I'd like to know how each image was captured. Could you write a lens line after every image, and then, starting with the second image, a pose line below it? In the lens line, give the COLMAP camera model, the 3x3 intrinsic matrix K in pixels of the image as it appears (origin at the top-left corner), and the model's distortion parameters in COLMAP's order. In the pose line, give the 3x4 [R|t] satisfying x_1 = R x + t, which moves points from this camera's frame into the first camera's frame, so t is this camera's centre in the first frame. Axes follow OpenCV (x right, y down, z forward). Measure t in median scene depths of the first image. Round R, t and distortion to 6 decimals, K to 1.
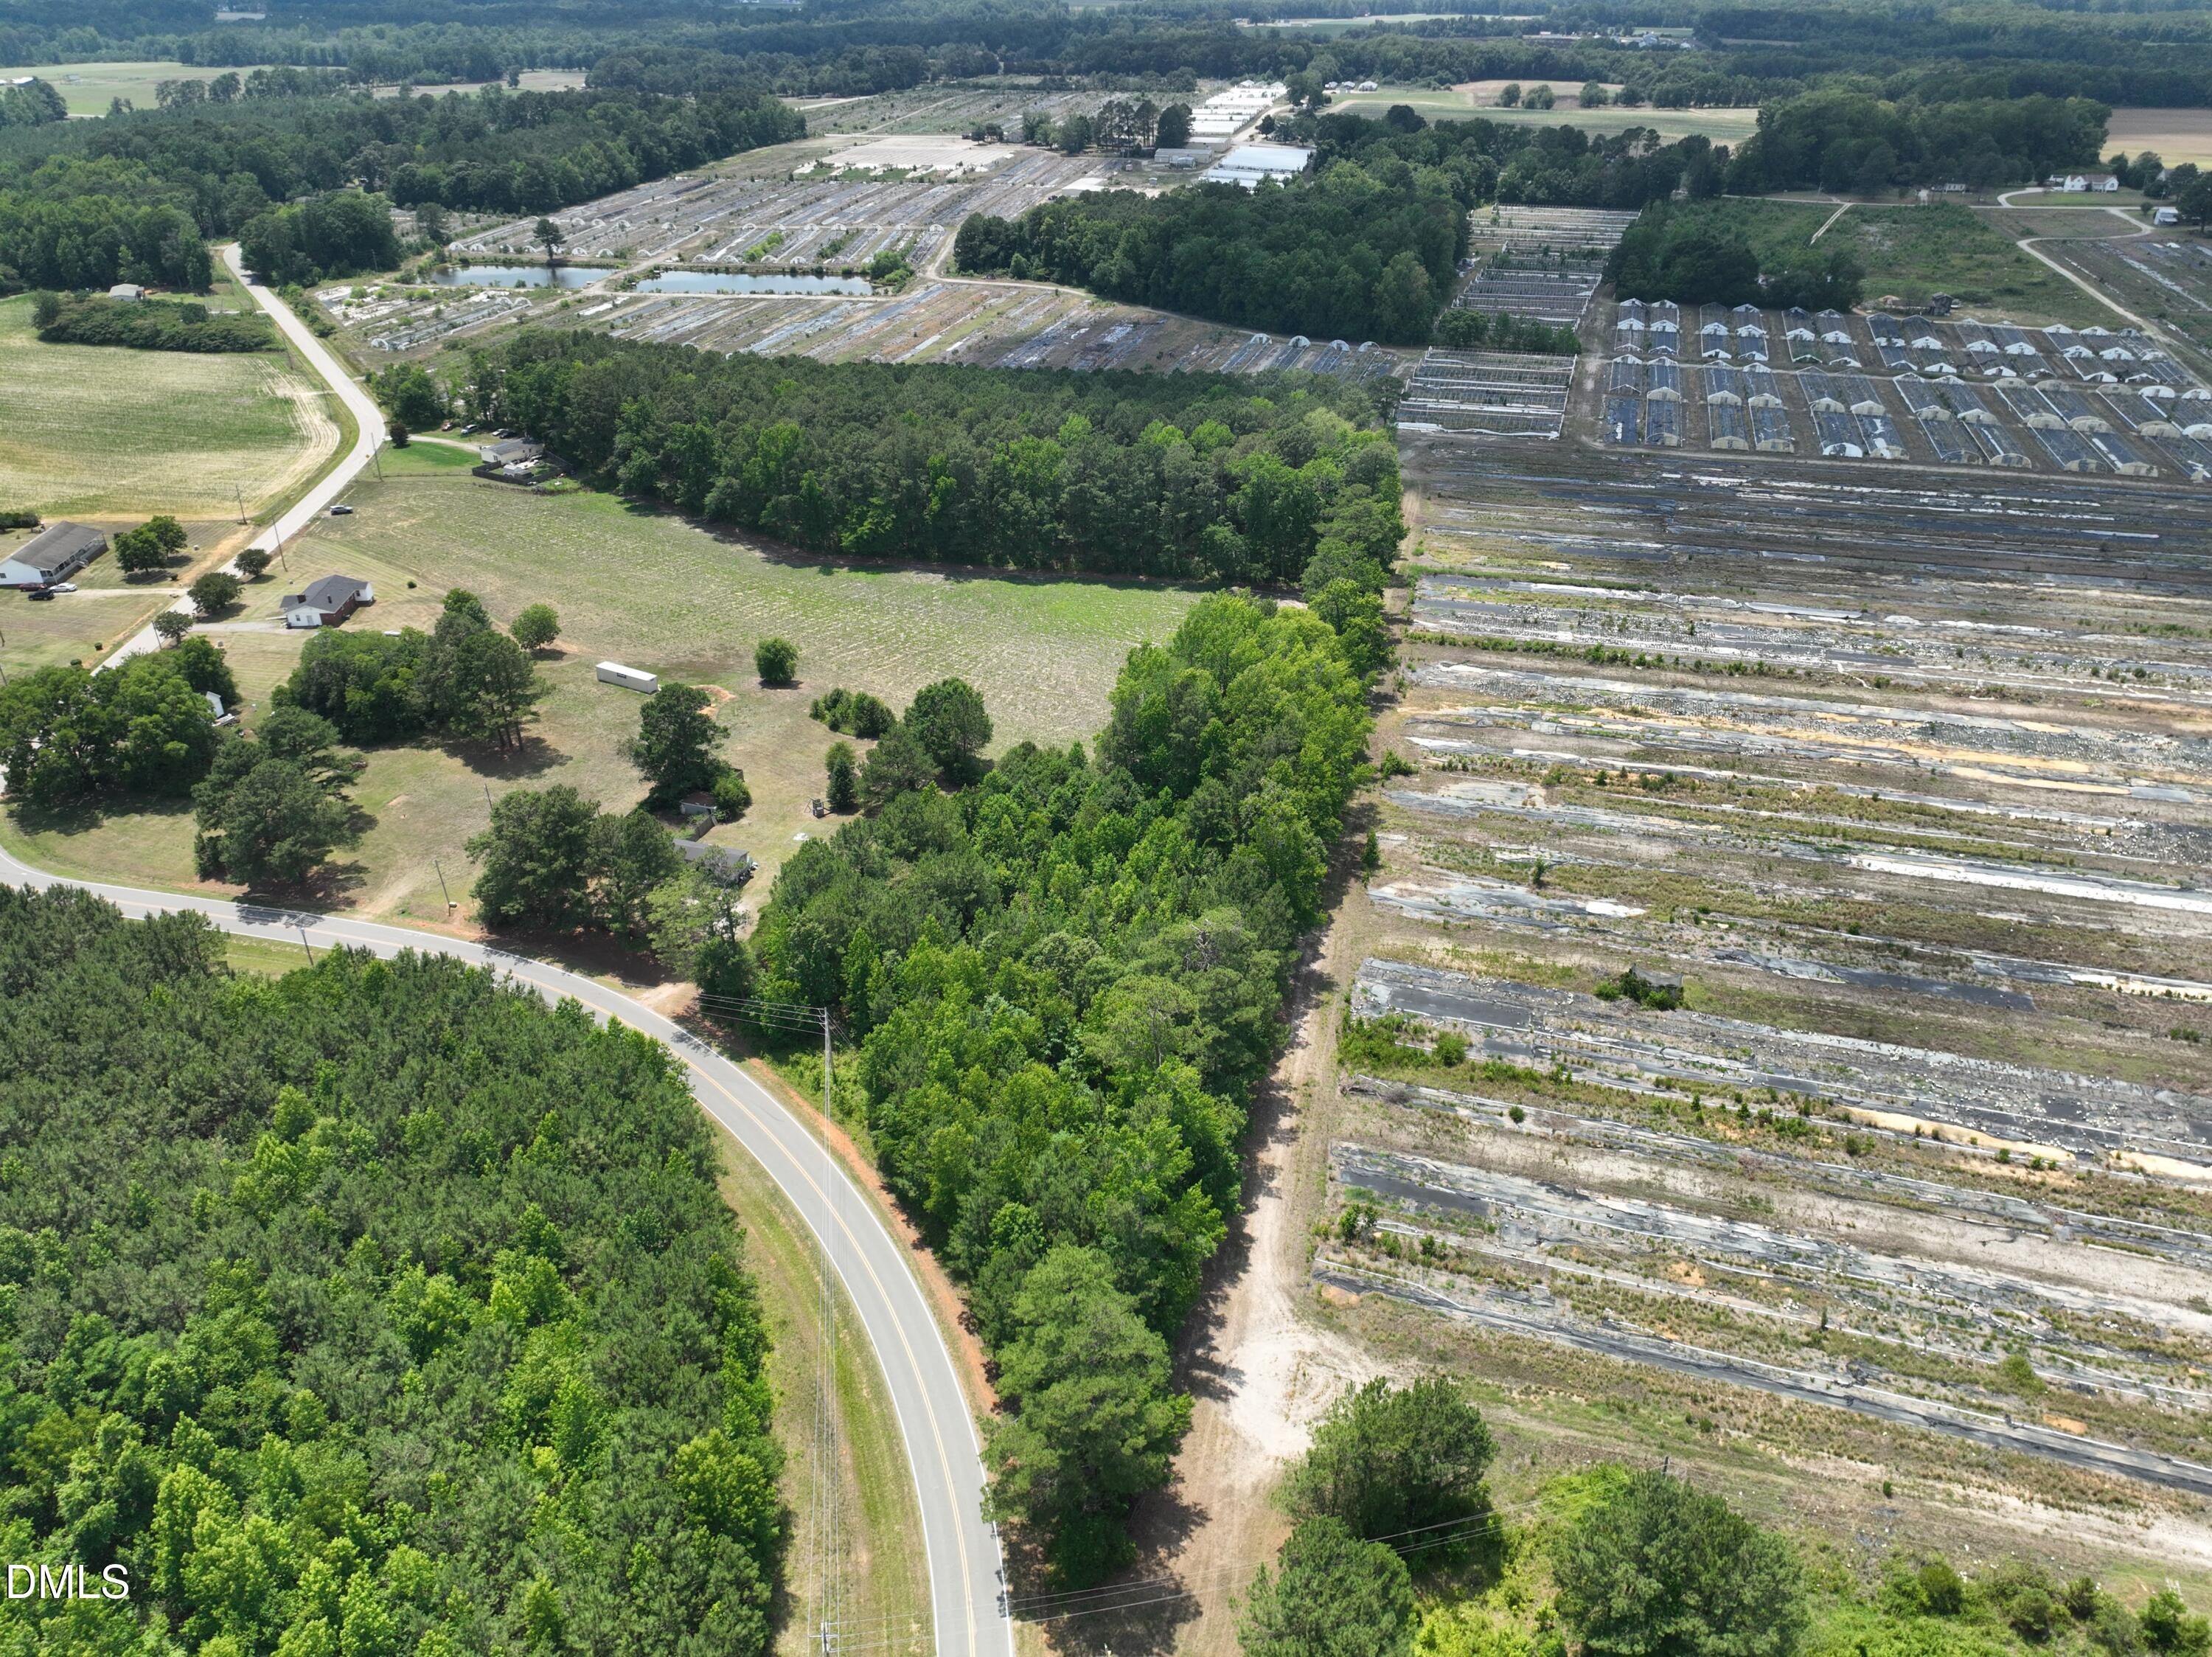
lens RADIAL K [[1544.0, 0, 1113.5], [0, 1544.0, 832.6], [0, 0, 1]] dist [-0.001433, 0.016954]
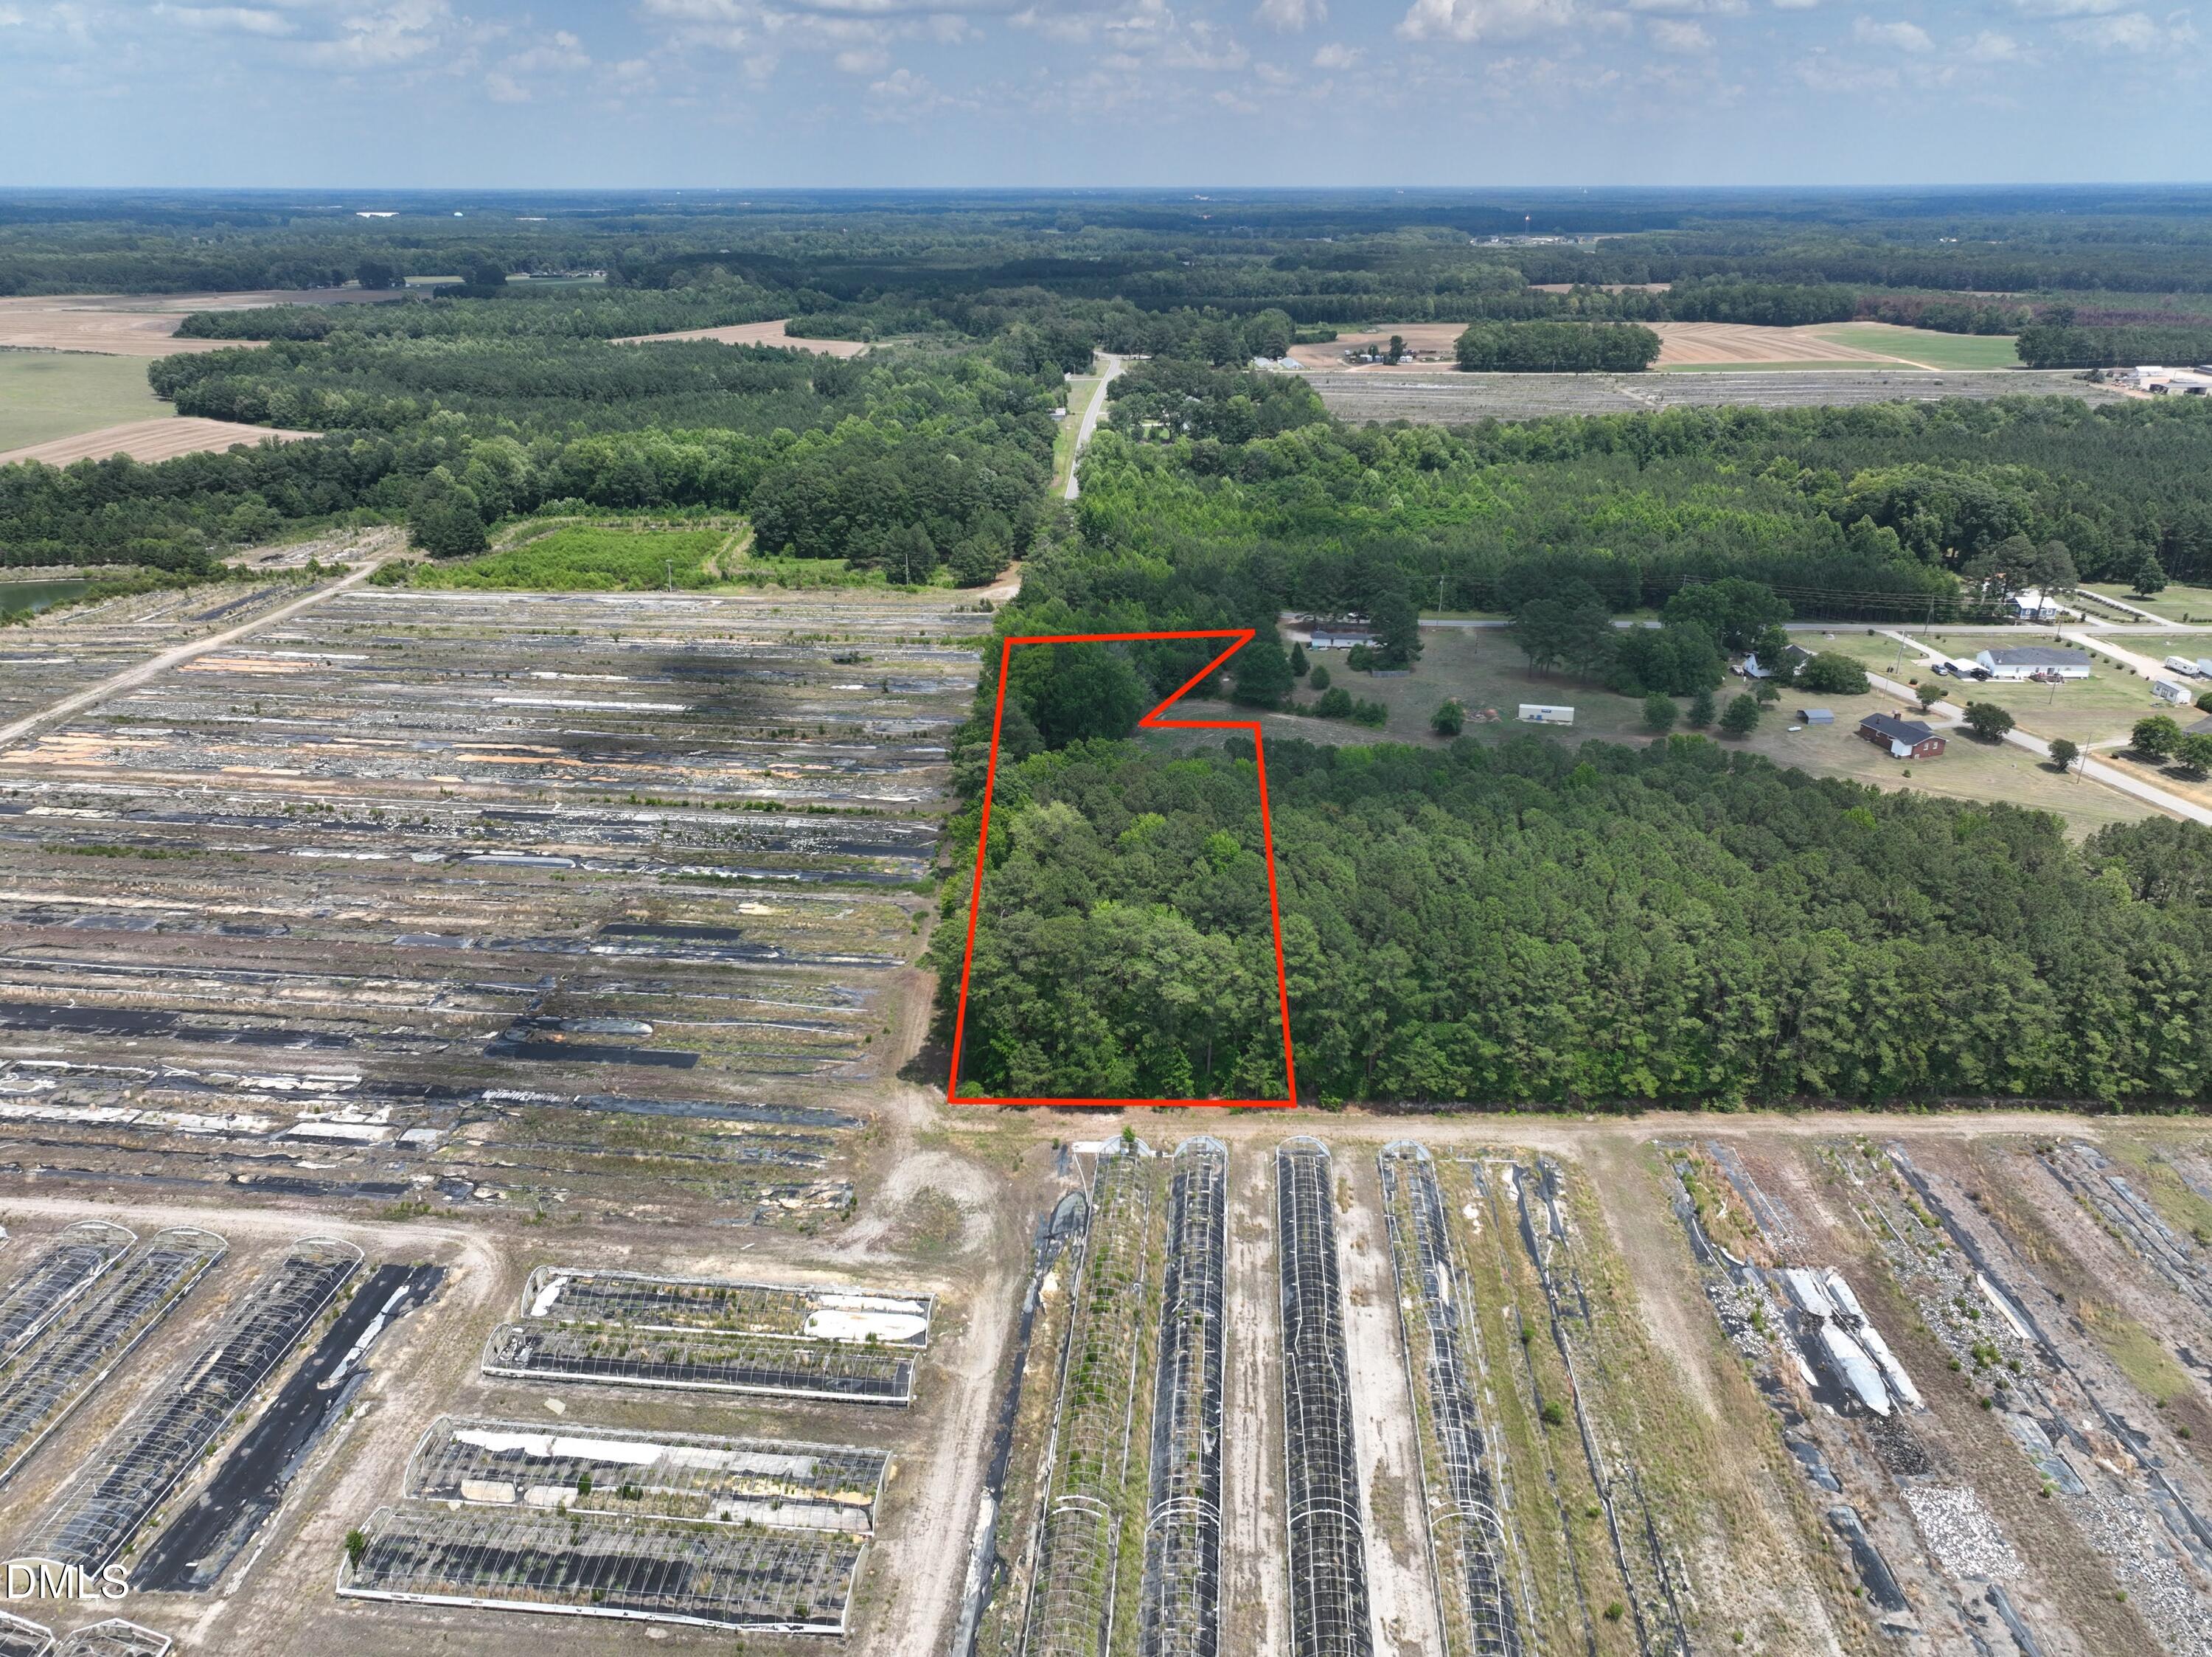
lens RADIAL K [[1552.7, 0, 1111.3], [0, 1552.7, 824.4], [0, 0, 1]] dist [-0.012746, 0.035831]
pose [[-0.976007, 0.081466, -0.201923, 0.349465], [-0.111350, 0.610181, 0.784398, -1.139410], [0.187112, 0.788063, -0.586470, 1.955241]]
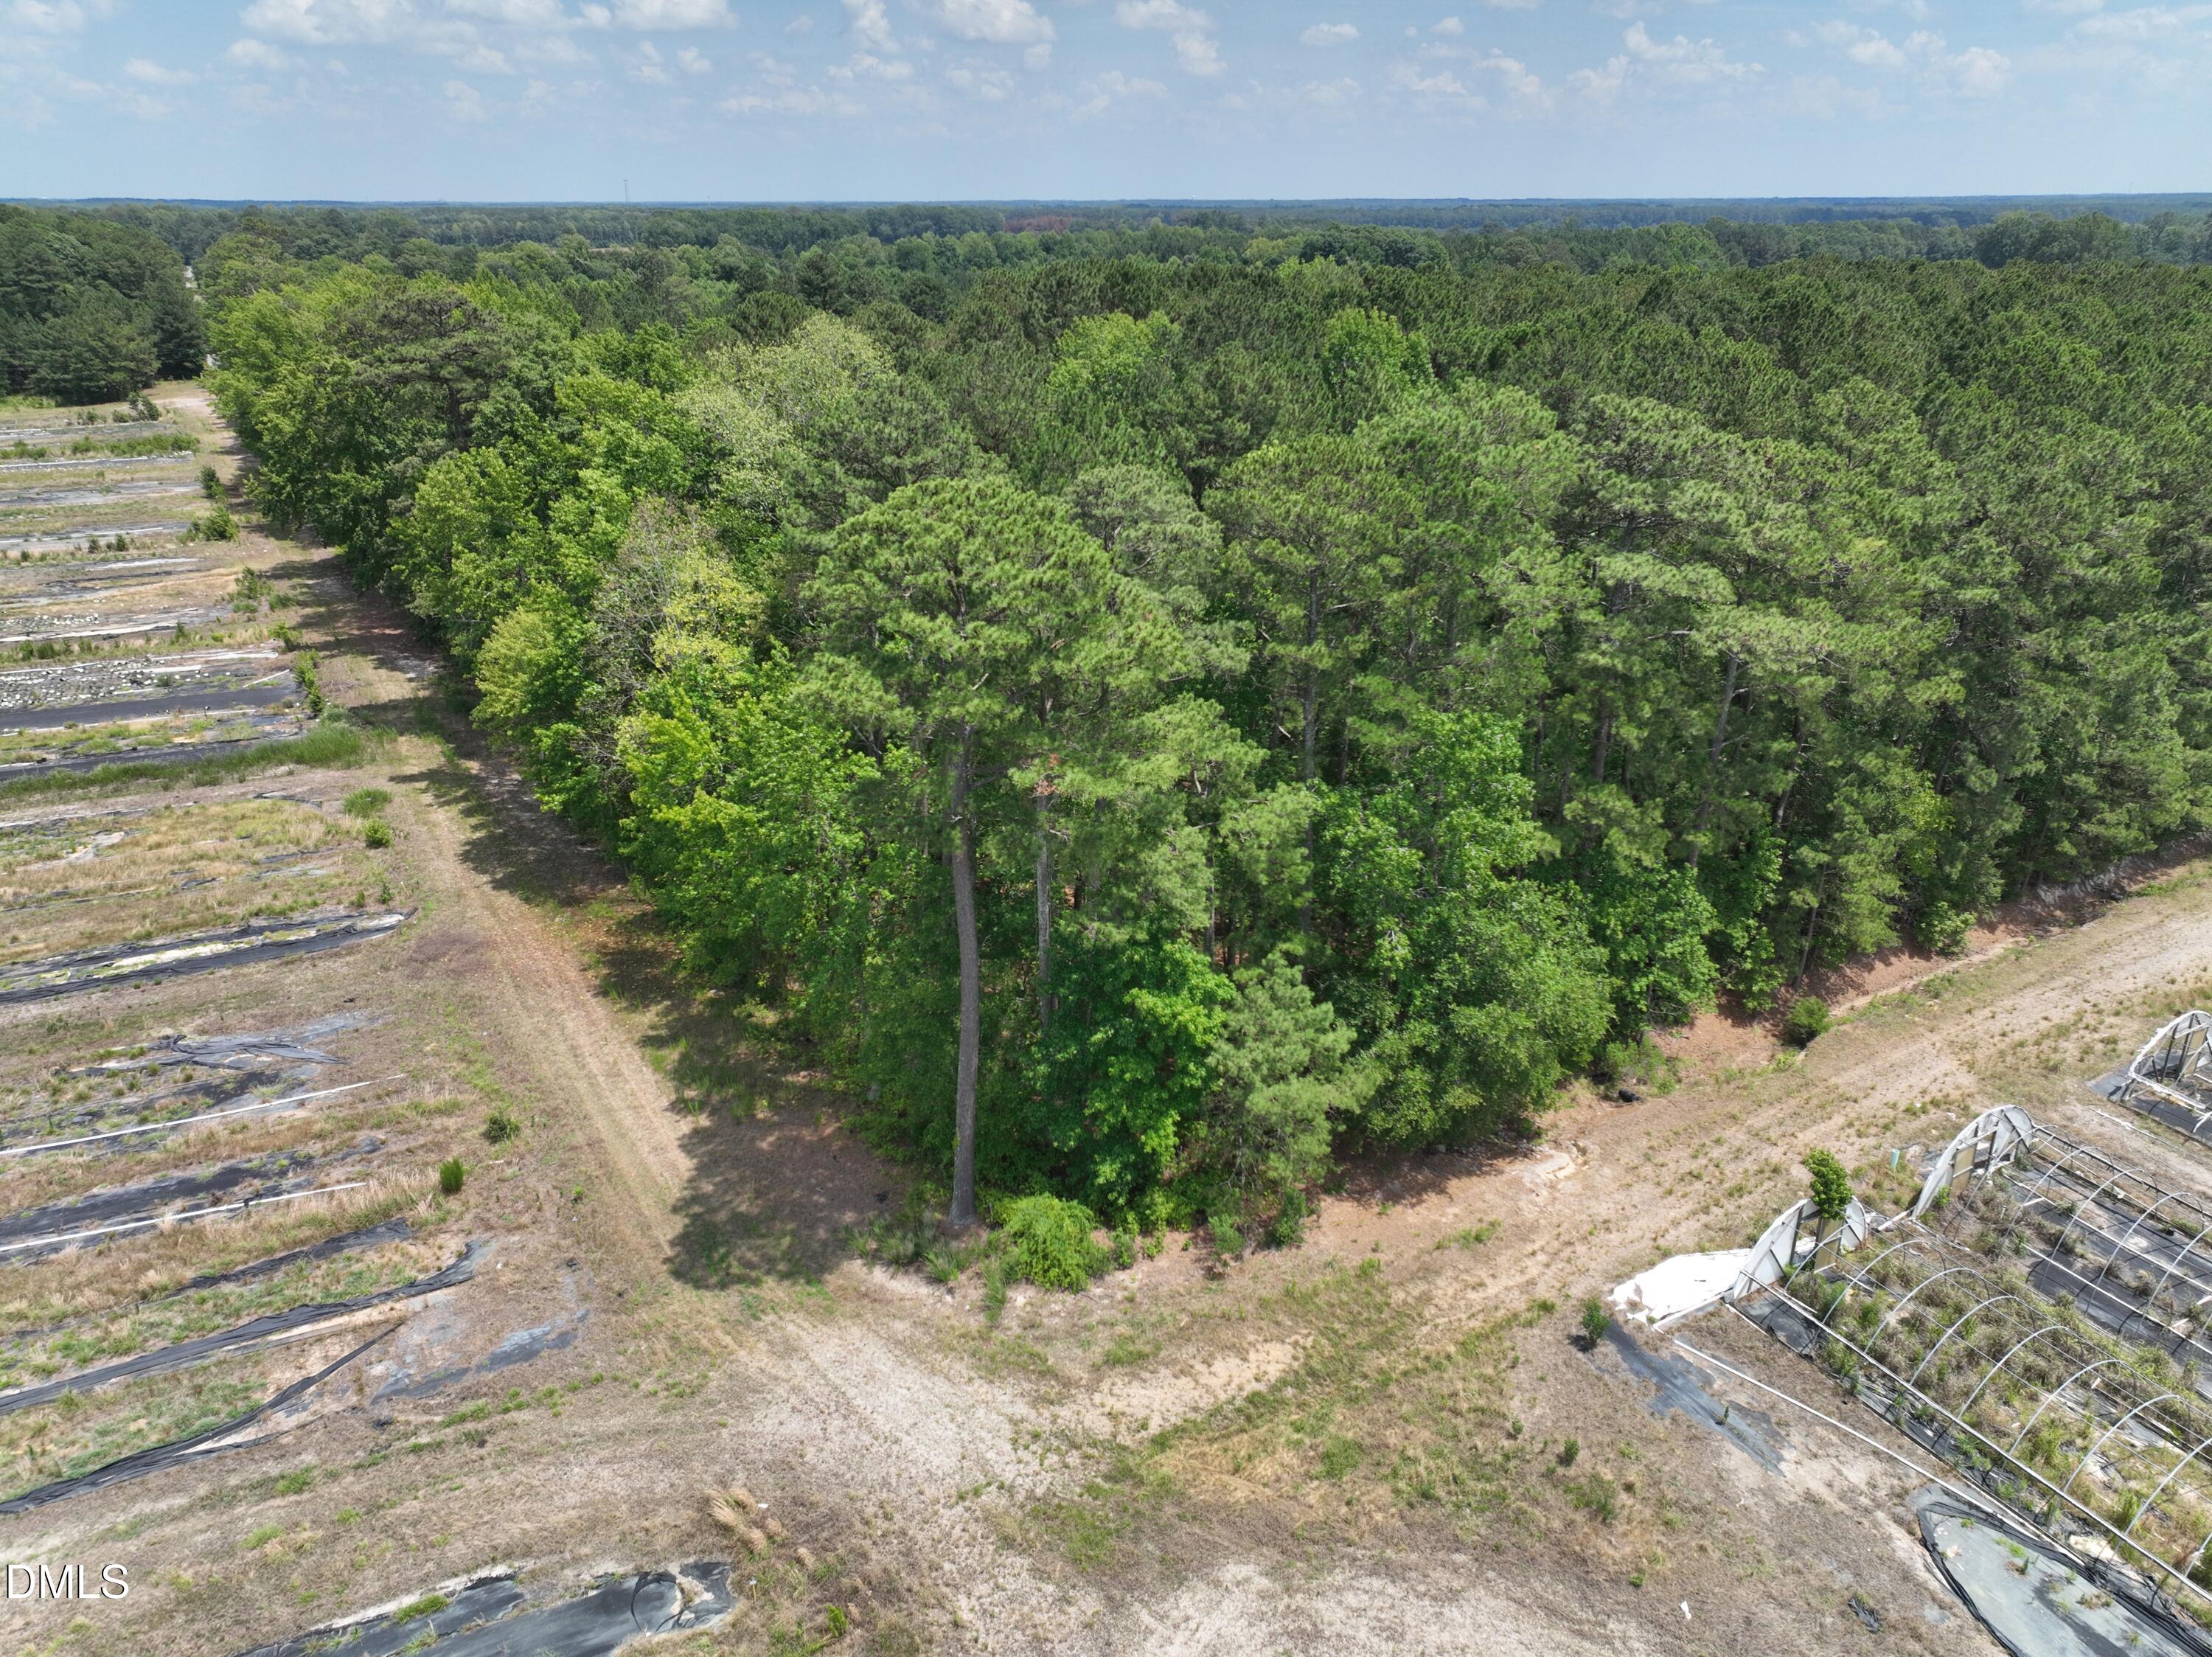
lens RADIAL K [[1524.2, 0, 1106.5], [0, 1524.2, 873.2], [0, 0, 1]] dist [0.005266, 0.004739]
pose [[-0.714421, 0.283005, -0.639931, 0.374995], [-0.351577, 0.645543, 0.677988, -0.534347], [0.604977, 0.709354, -0.361691, 1.594400]]
